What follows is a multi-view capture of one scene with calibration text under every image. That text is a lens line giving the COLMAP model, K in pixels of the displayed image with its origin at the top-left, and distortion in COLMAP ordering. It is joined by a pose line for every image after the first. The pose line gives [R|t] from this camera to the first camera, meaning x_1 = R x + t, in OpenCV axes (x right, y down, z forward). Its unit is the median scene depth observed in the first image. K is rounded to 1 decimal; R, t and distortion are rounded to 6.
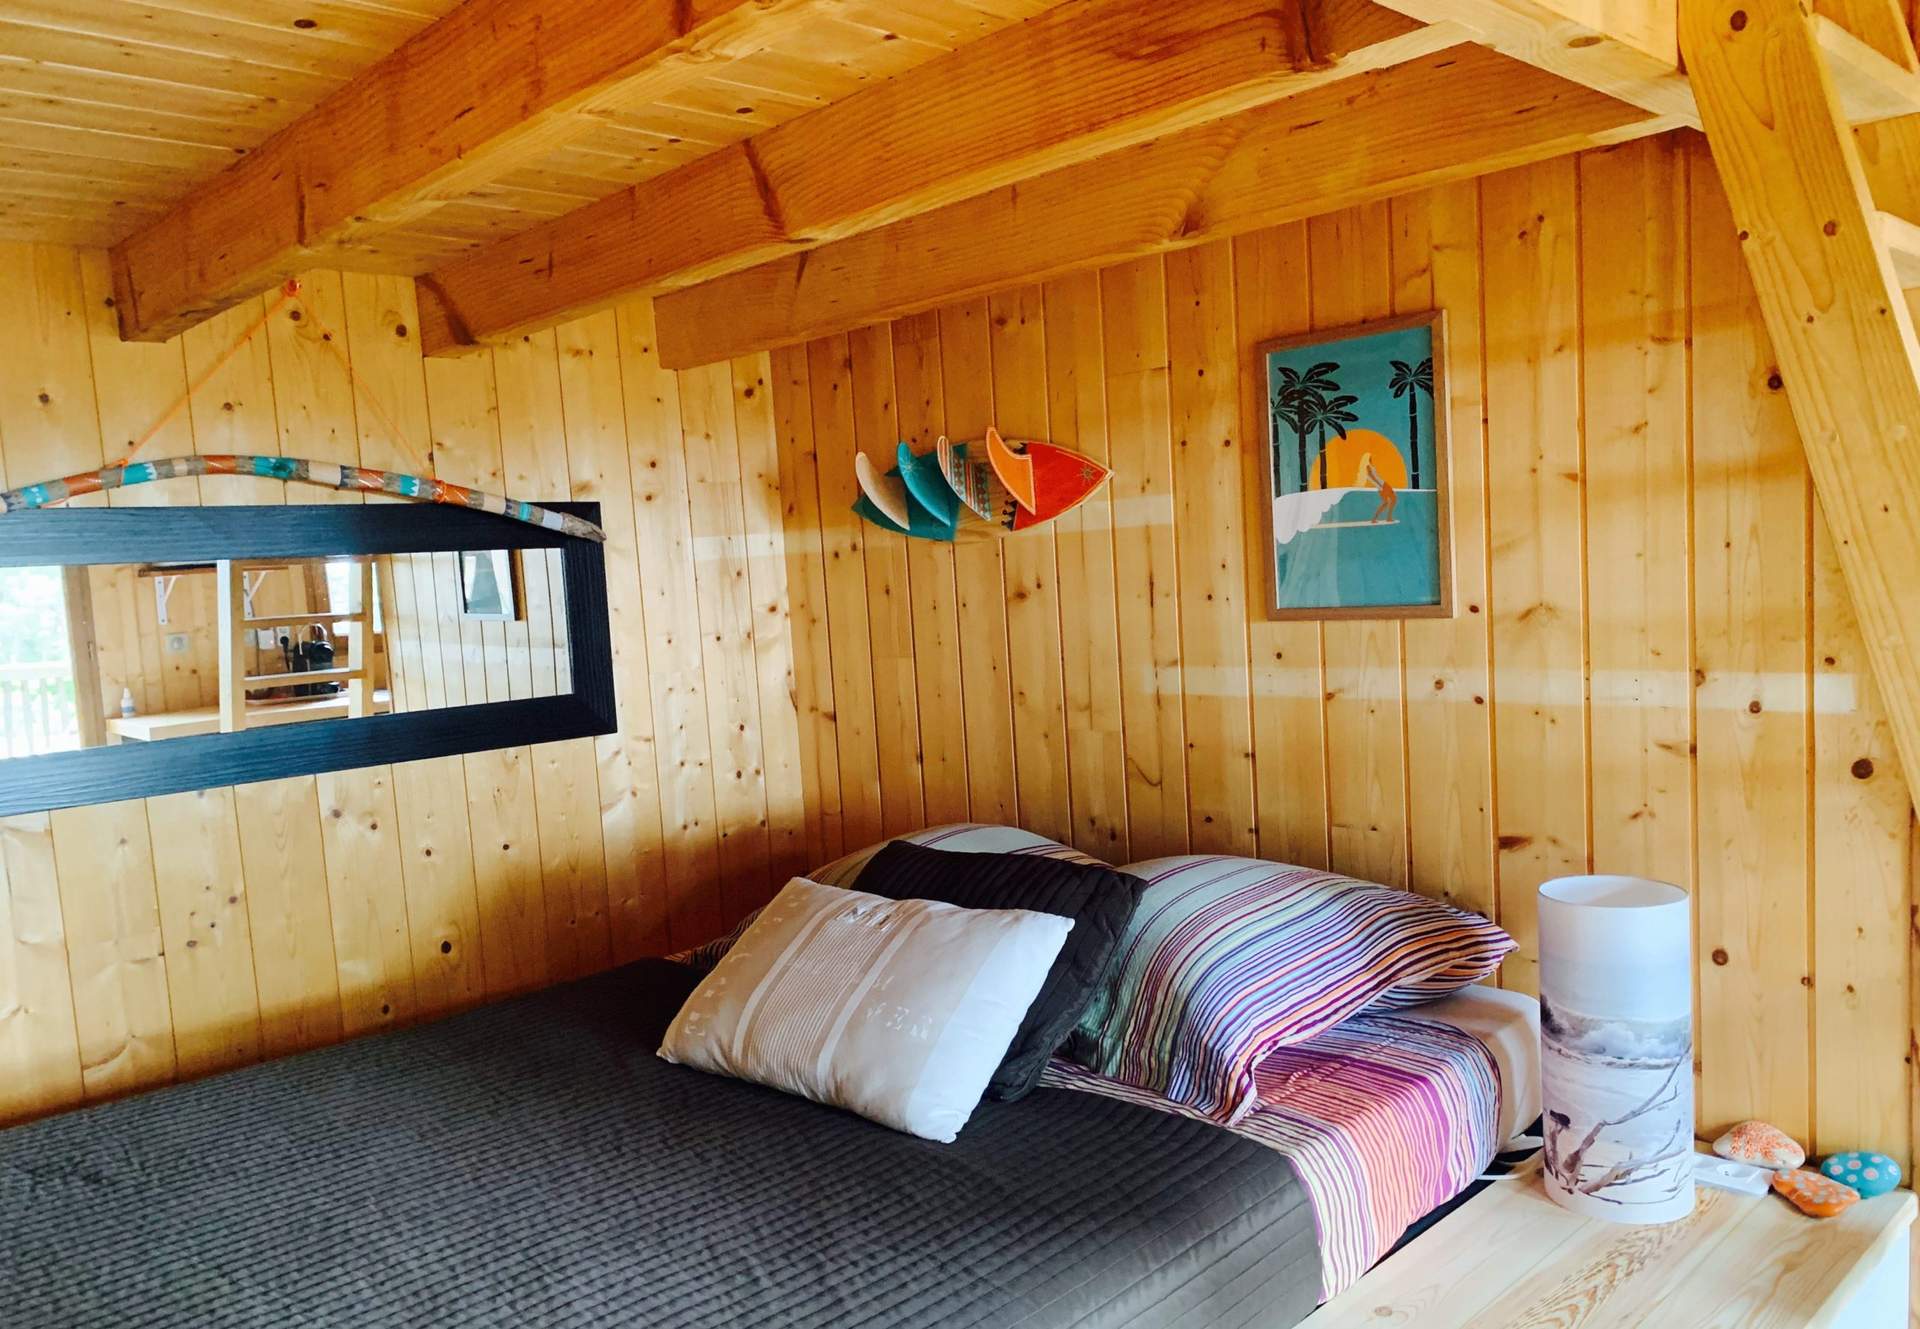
lens RADIAL K [[1468.5, 0, 956.6], [0, 1468.5, 706.9], [0, 0, 1]] dist [0.030460, -0.040113]
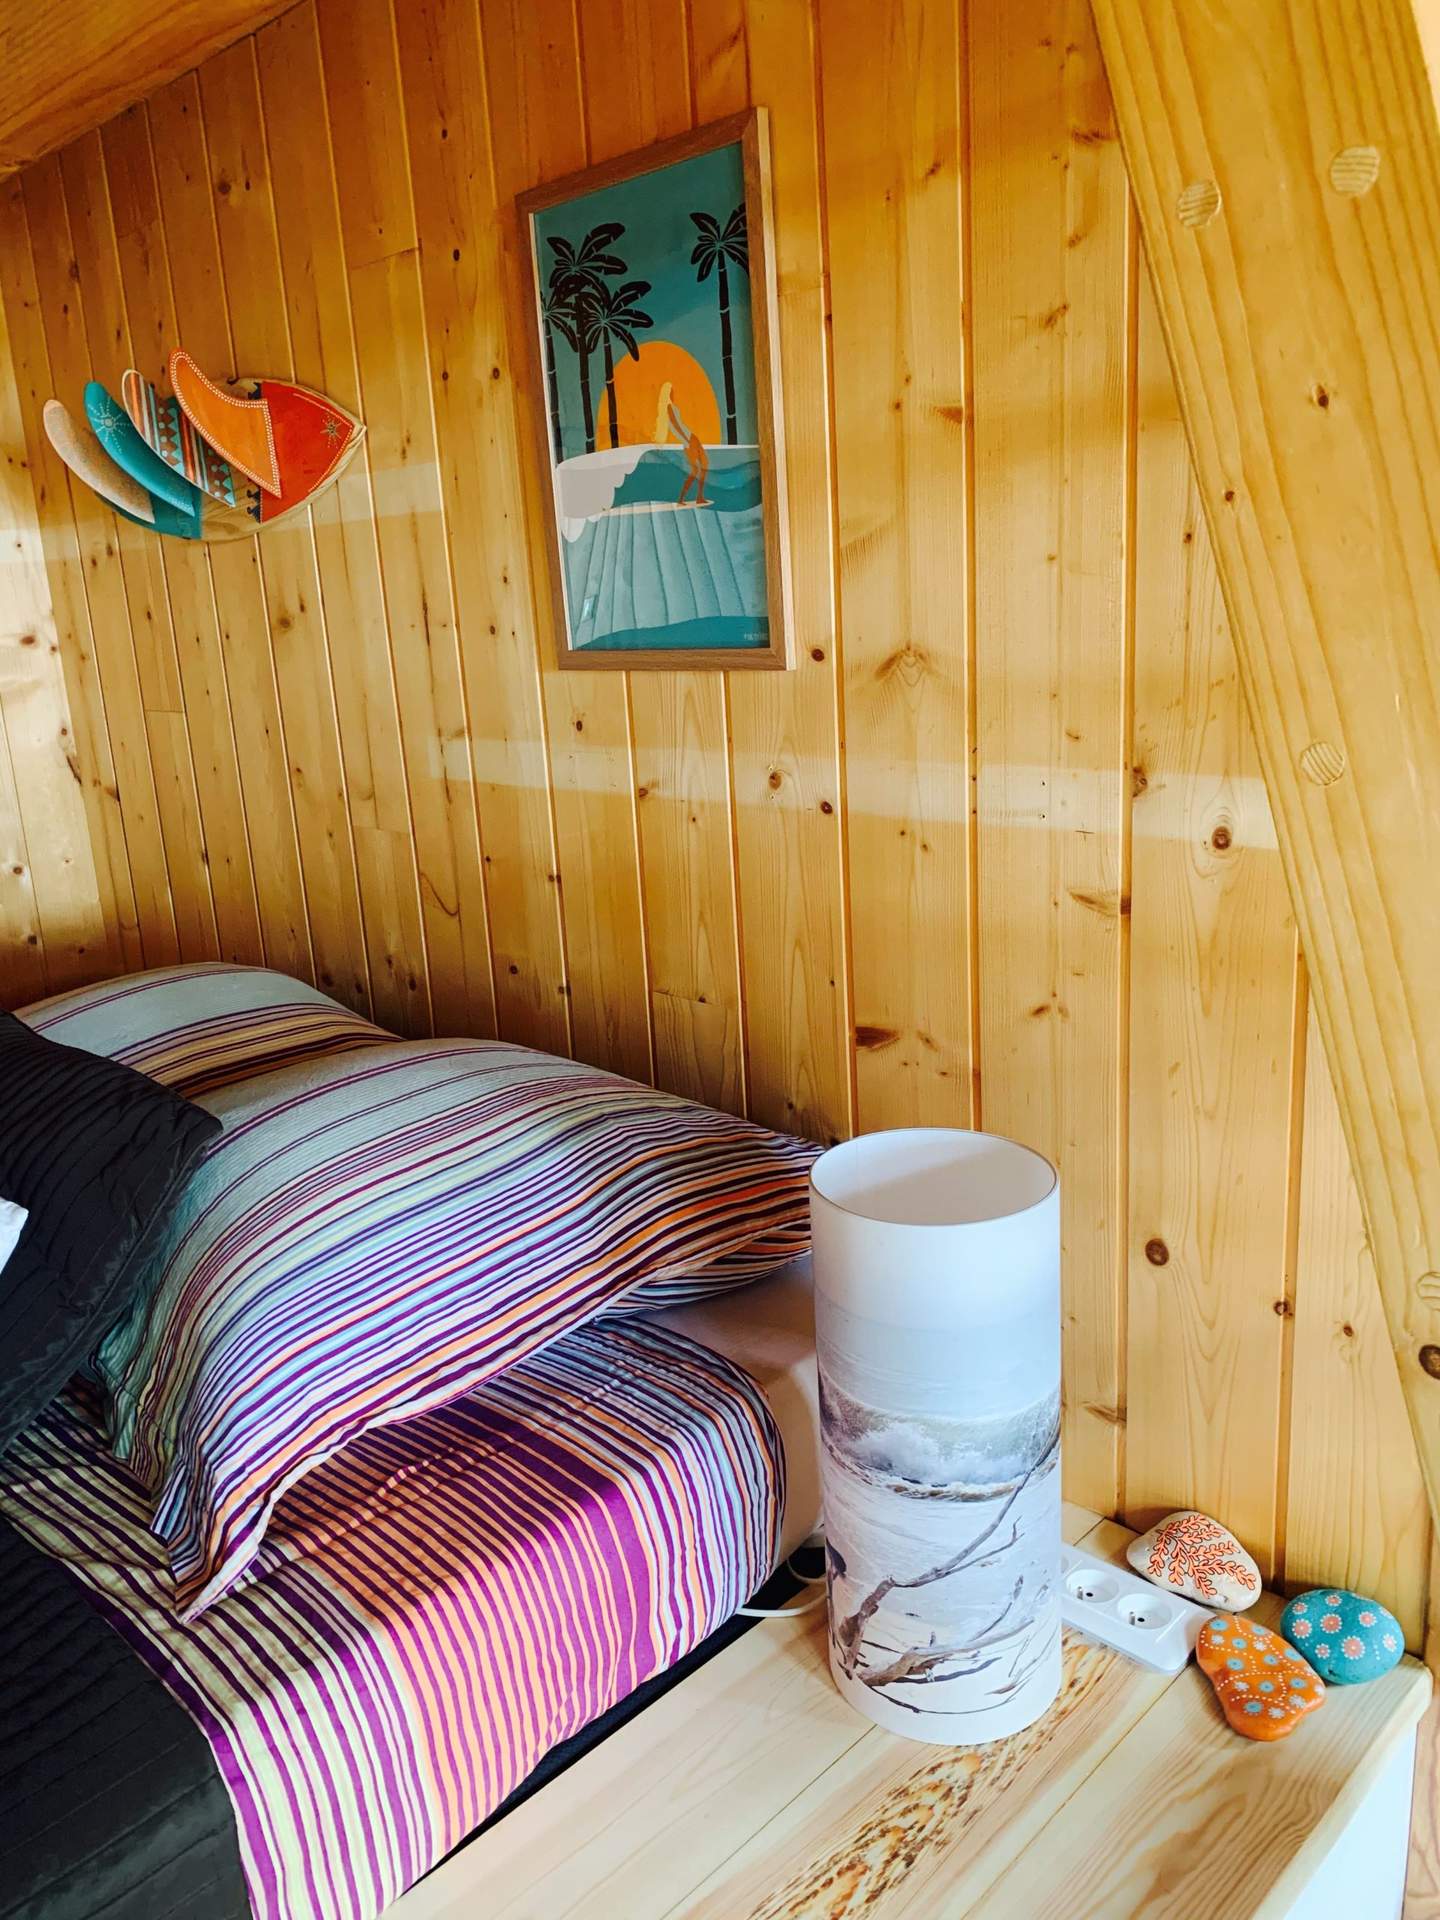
lens RADIAL K [[1474.9, 0, 737.7], [0, 1474.9, 954.6], [0, 0, 1]] dist [0.029662, -0.042734]
pose [[0.999356, 0.000647, 0.035872, 0.255532], [-0.005754, 0.989786, 0.142448, -0.026702], [-0.035414, -0.142562, 0.989152, 0.337036]]
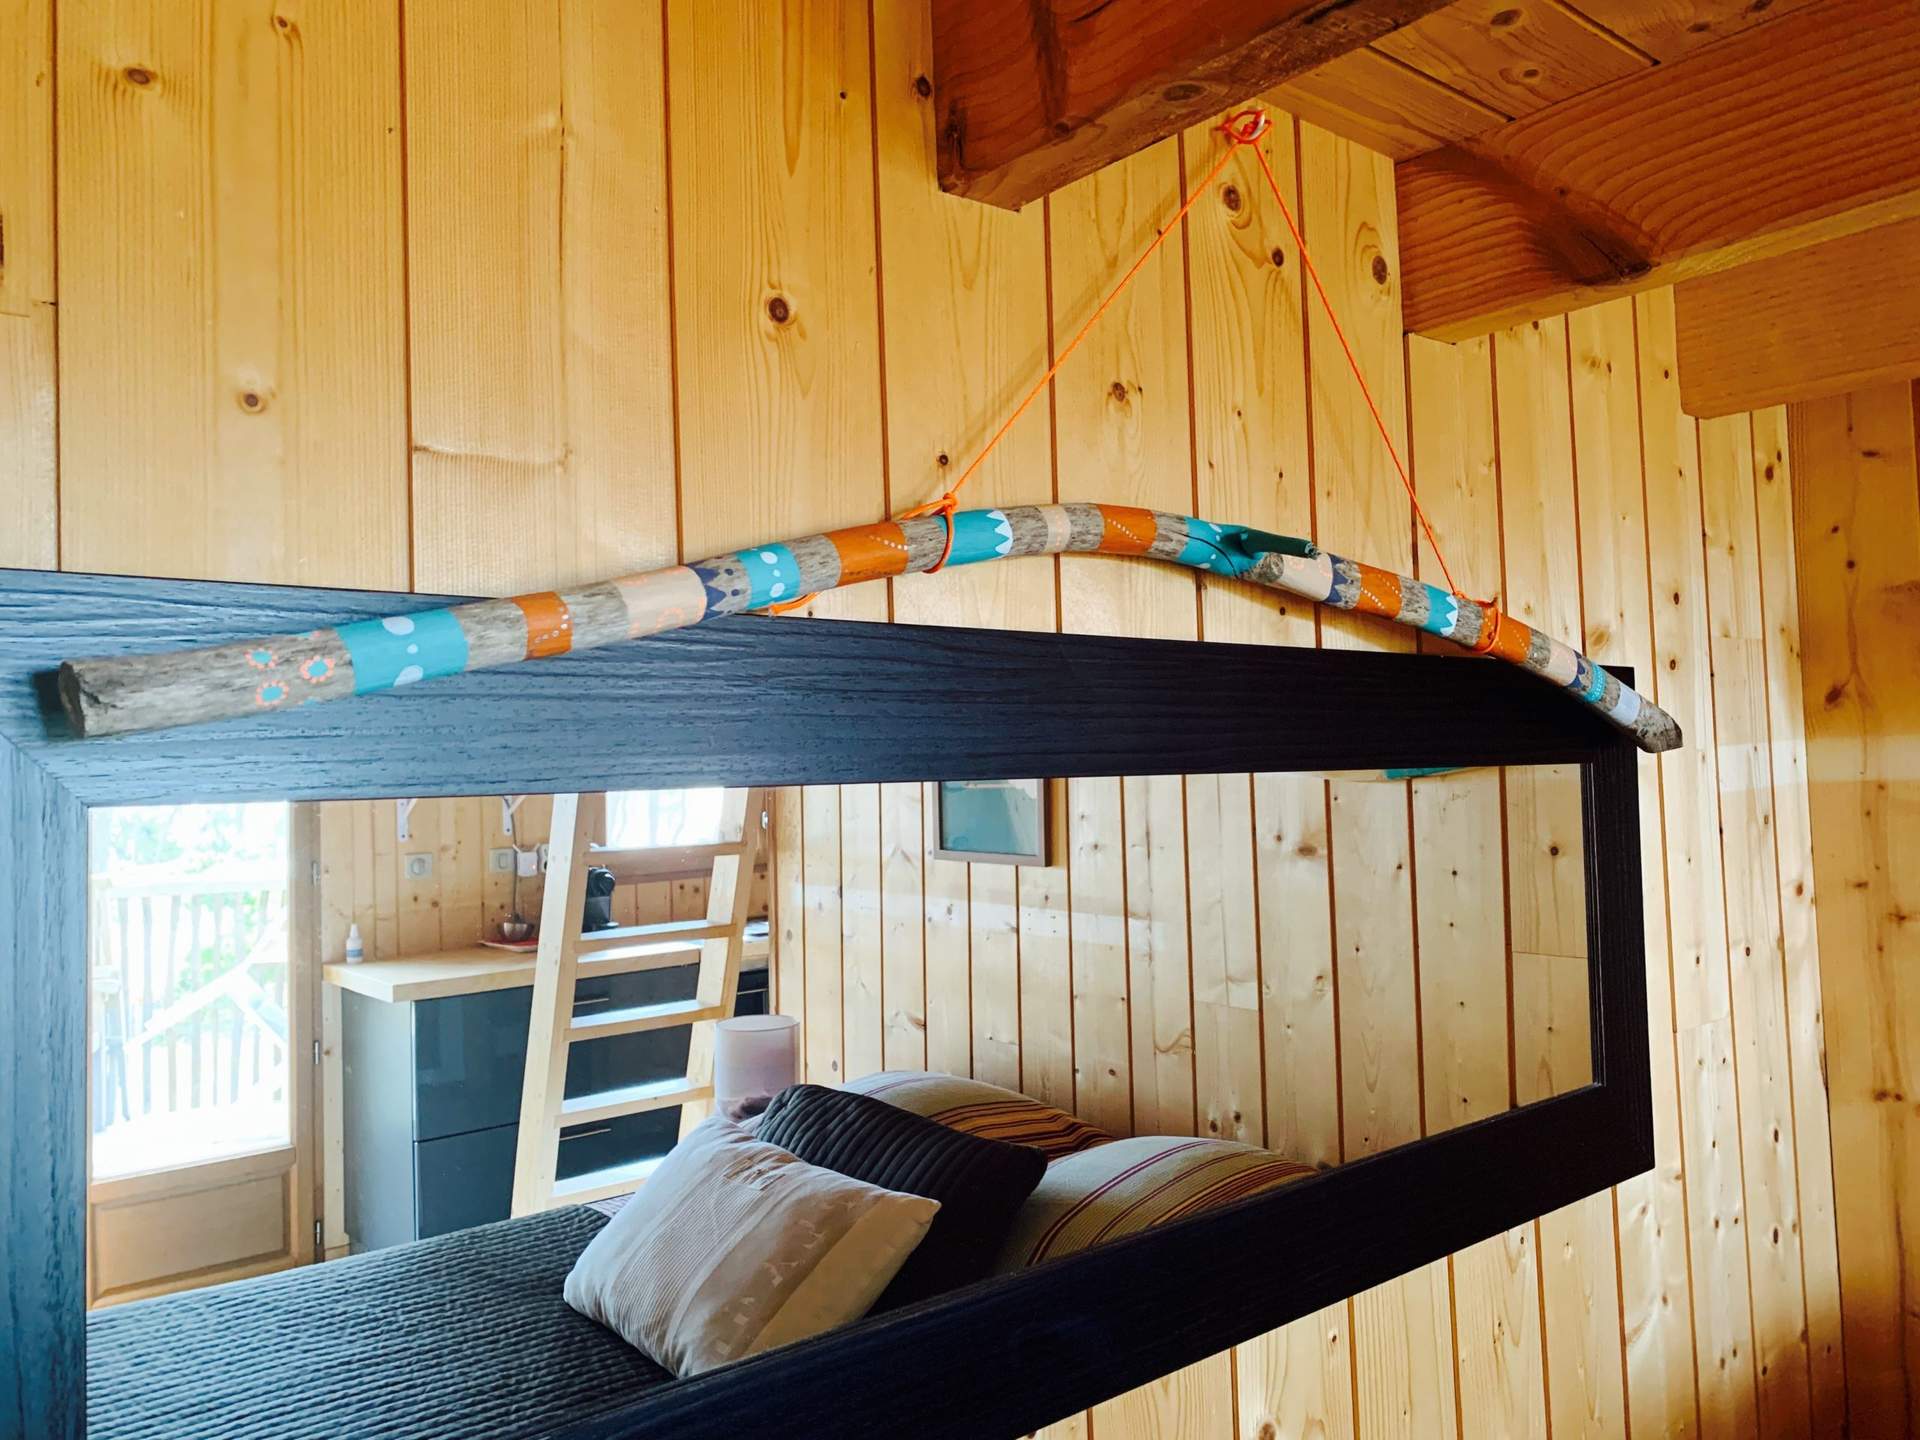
lens RADIAL K [[1474.9, 0, 967.1], [0, 1474.9, 712.4], [0, 0, 1]] dist [0.029662, -0.042734]
pose [[0.997837, 0.023450, -0.061407, -0.507295], [-0.031833, 0.989737, -0.139309, -0.061958], [0.057510, 0.140962, 0.988343, 0.618208]]
